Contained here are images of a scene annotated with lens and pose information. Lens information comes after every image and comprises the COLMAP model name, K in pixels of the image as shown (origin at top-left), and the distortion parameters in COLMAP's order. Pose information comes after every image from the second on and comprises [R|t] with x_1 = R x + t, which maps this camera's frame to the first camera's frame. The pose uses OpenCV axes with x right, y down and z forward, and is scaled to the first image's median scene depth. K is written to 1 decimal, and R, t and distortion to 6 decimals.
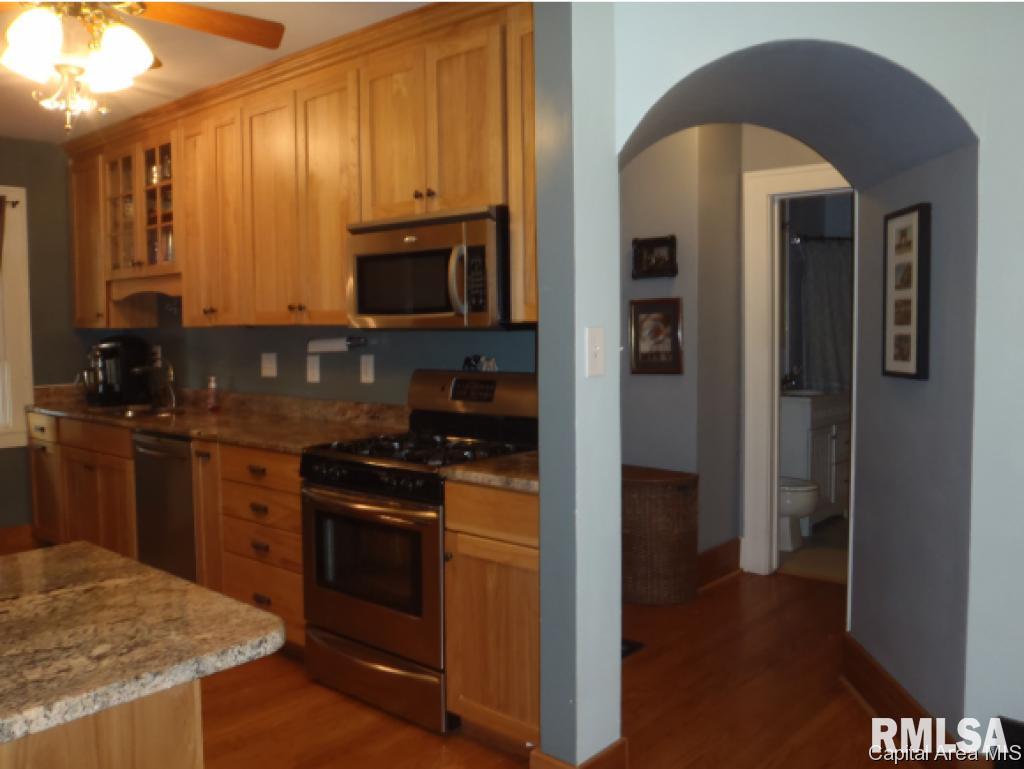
lens RADIAL K [[869.2, 0, 511.2], [0, 869.2, 362.0], [0, 0, 1]] dist [-0.087563, 0.070391]
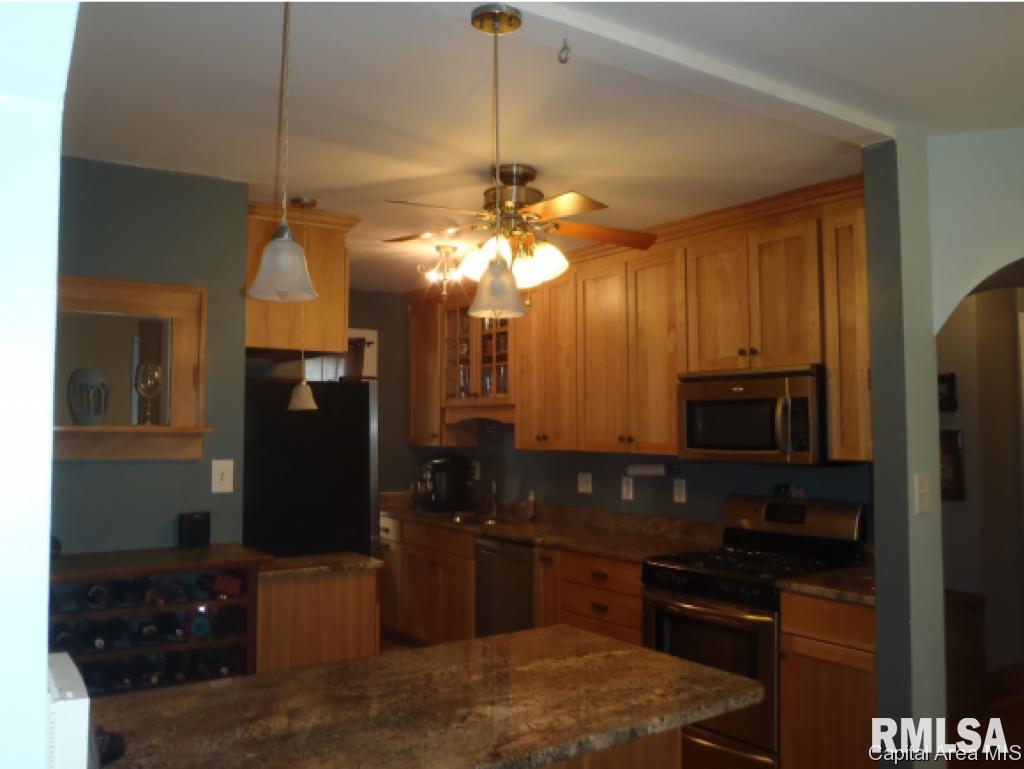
lens RADIAL K [[869.2, 0, 511.2], [0, 869.2, 362.0], [0, 0, 1]] dist [-0.087563, 0.070391]
pose [[0.970303, -0.005788, -0.241823, -0.117704], [-0.022591, 0.993176, -0.114416, -0.029350], [0.240835, 0.116481, 0.963551, -0.231977]]
